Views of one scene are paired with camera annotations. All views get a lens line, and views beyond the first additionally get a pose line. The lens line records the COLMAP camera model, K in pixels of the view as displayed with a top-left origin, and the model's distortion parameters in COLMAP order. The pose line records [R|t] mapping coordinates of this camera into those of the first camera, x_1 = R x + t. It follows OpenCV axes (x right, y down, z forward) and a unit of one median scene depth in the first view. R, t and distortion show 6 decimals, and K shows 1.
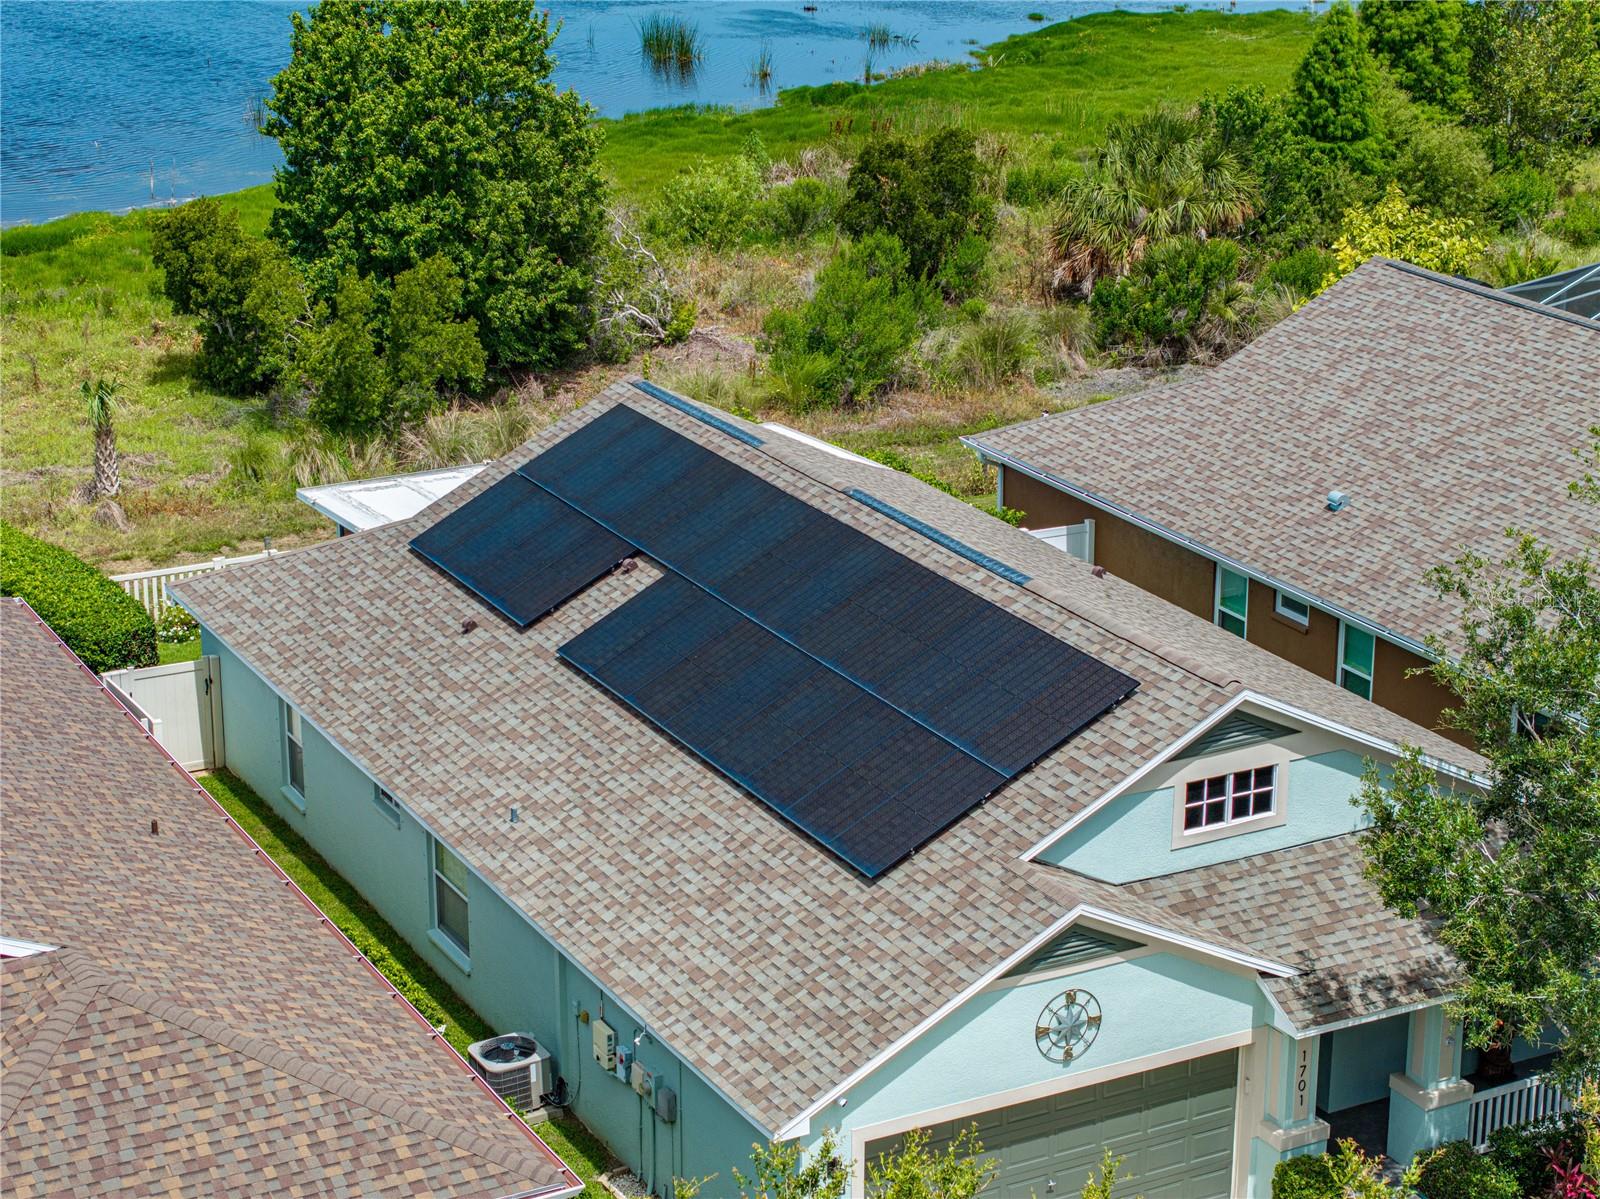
lens RADIAL K [[3216.8, 0, 800.0], [0, 3216.8, 599.5], [0, 0, 1]] dist [-0.245006, 1.447048]
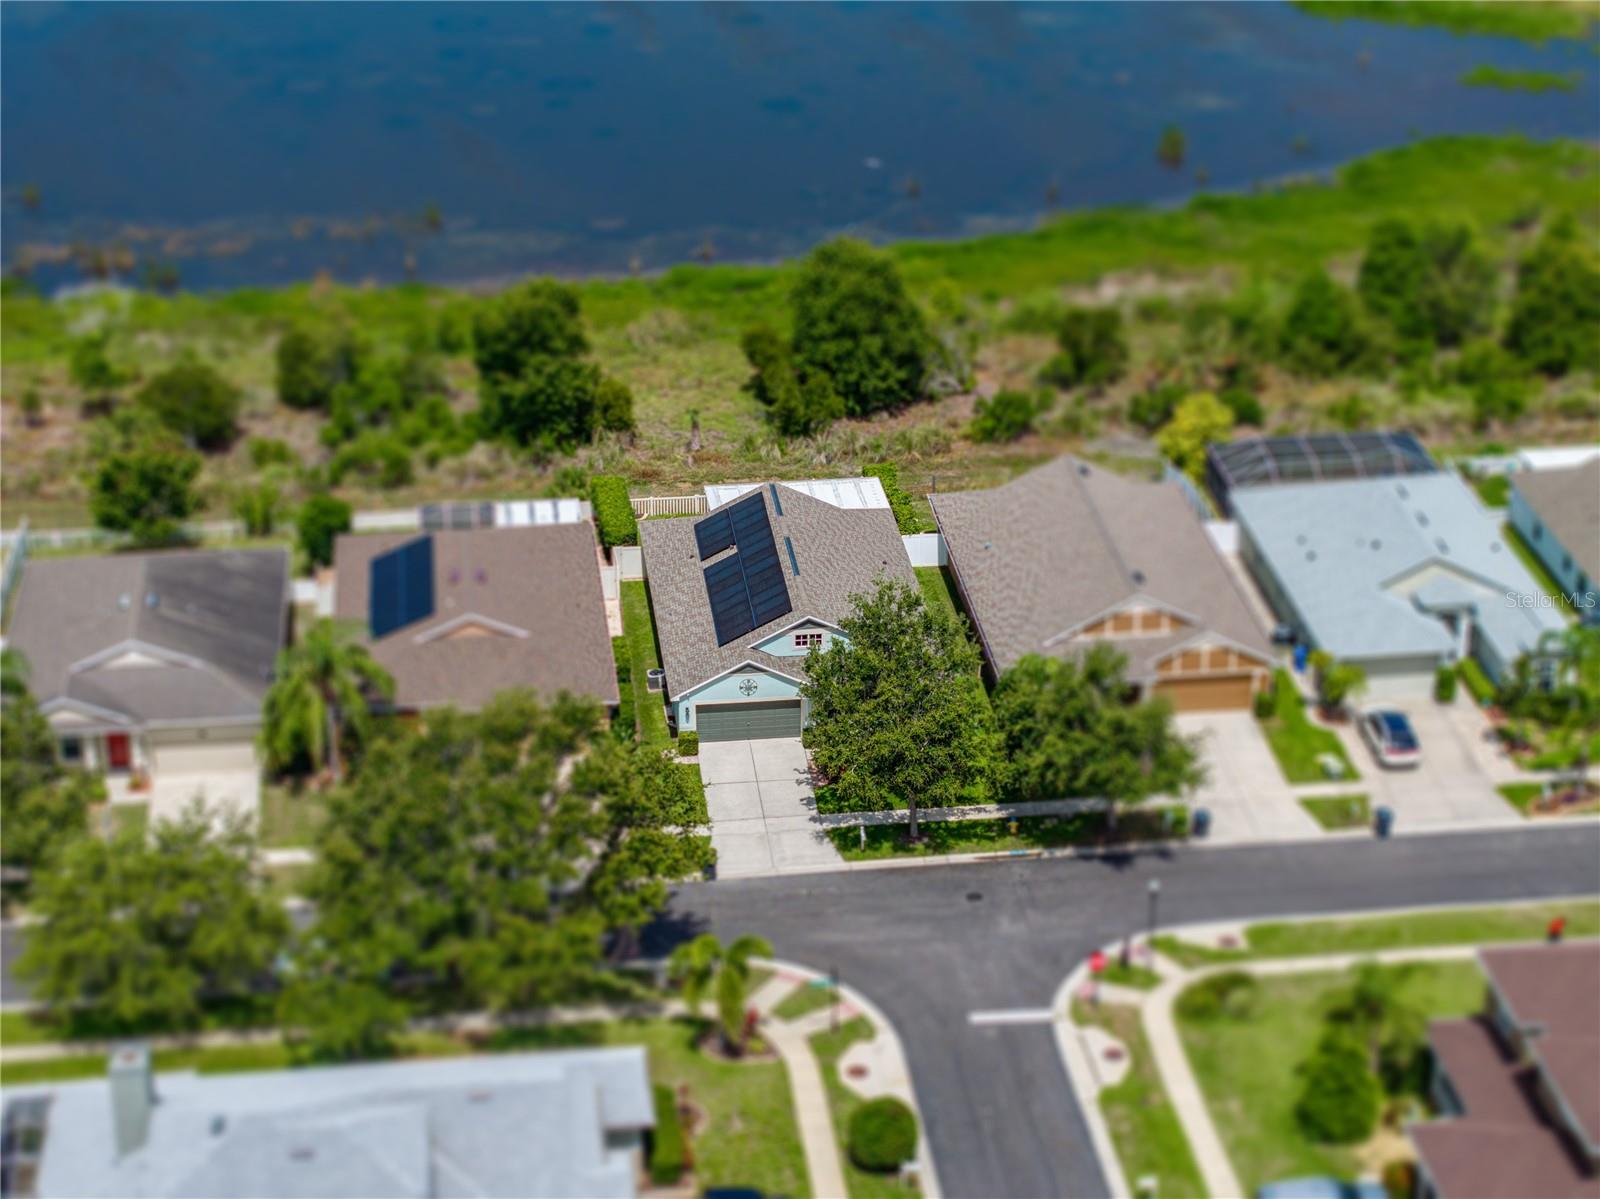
lens RADIAL K [[3216.8, 0, 800.0], [0, 3216.8, 599.5], [0, 0, 1]] dist [-0.245006, 1.447048]
pose [[0.932593, 0.149787, -0.328381, 1.396741], [-0.109555, 0.984372, 0.137877, -0.528666], [0.343901, -0.092607, 0.934428, -2.709725]]
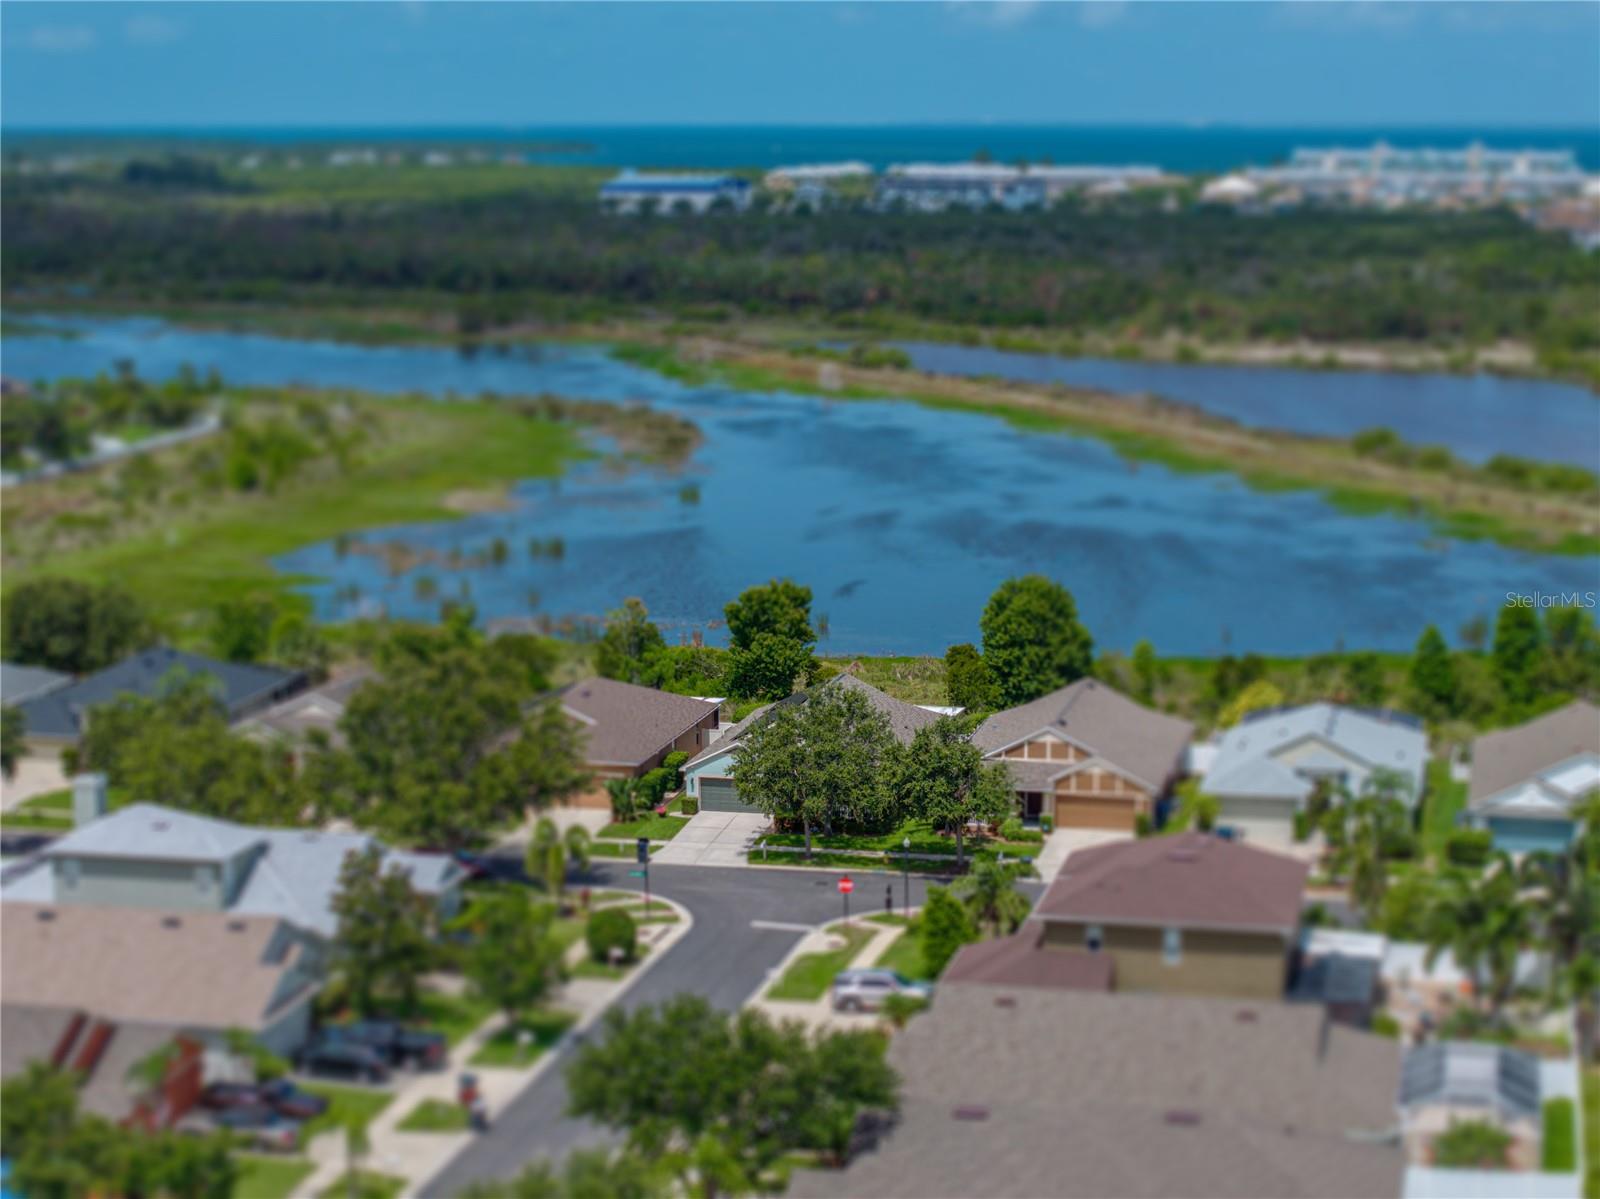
lens RADIAL K [[3216.8, 0, 800.0], [0, 3216.8, 599.5], [0, 0, 1]] dist [-0.245006, 1.447048]
pose [[0.760339, 0.094356, -0.642637, 3.397410], [-0.202513, 0.974511, -0.096521, 0.335063], [0.617149, 0.203531, 0.760067, -2.961511]]
